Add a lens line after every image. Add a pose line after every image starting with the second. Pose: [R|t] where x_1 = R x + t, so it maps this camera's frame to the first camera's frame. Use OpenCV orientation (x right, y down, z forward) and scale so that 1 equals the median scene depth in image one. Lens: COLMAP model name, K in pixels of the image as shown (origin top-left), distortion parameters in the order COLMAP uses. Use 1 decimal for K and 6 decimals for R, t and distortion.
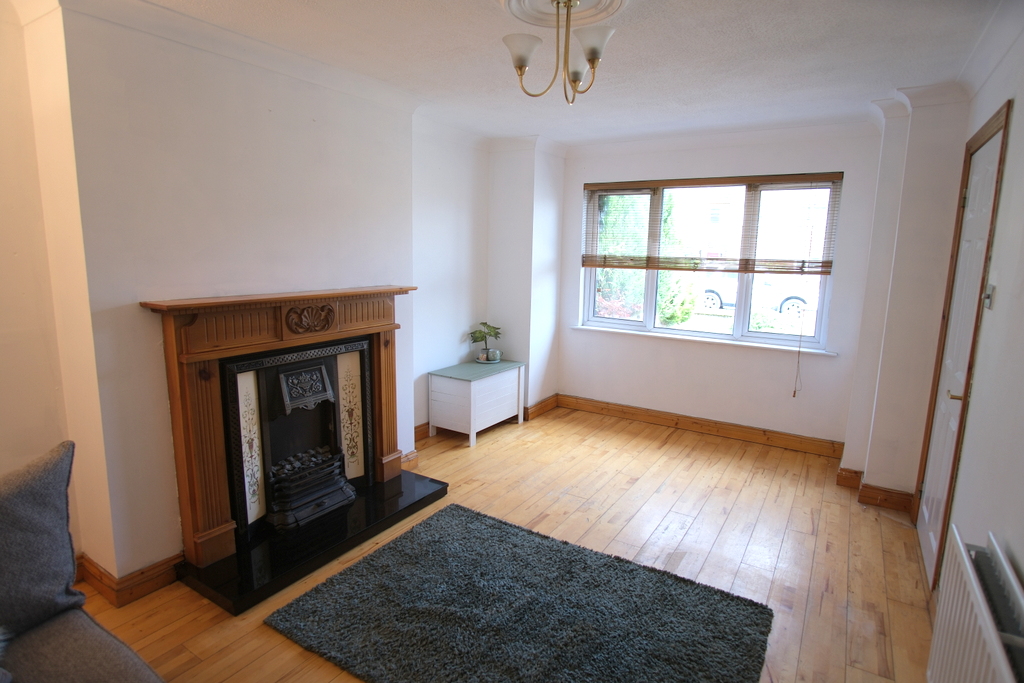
lens RADIAL K [[543.3, 0, 512.0], [0, 543.3, 341.5], [0, 0, 1]] dist [-0.000012, 0.000070]
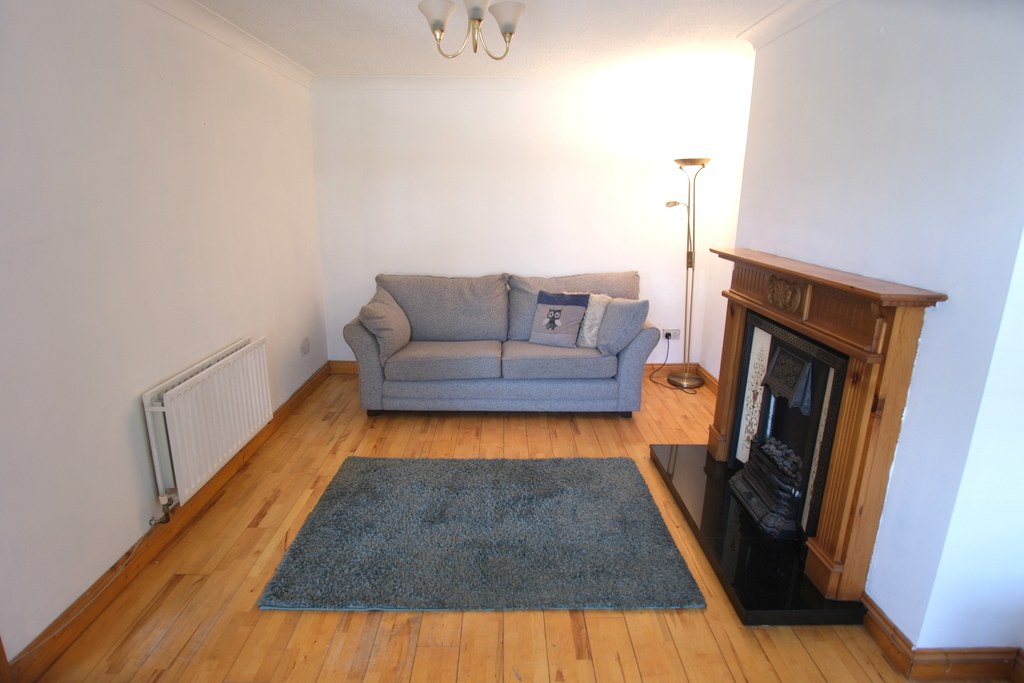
lens RADIAL K [[543.3, 0, 512.0], [0, 543.3, 341.5], [0, 0, 1]] dist [-0.000012, 0.000070]
pose [[-0.854310, 0.104659, -0.509118, 0.418754], [-0.096070, 0.930845, 0.352560, -0.219072], [0.510809, 0.350106, -0.785175, 1.374801]]
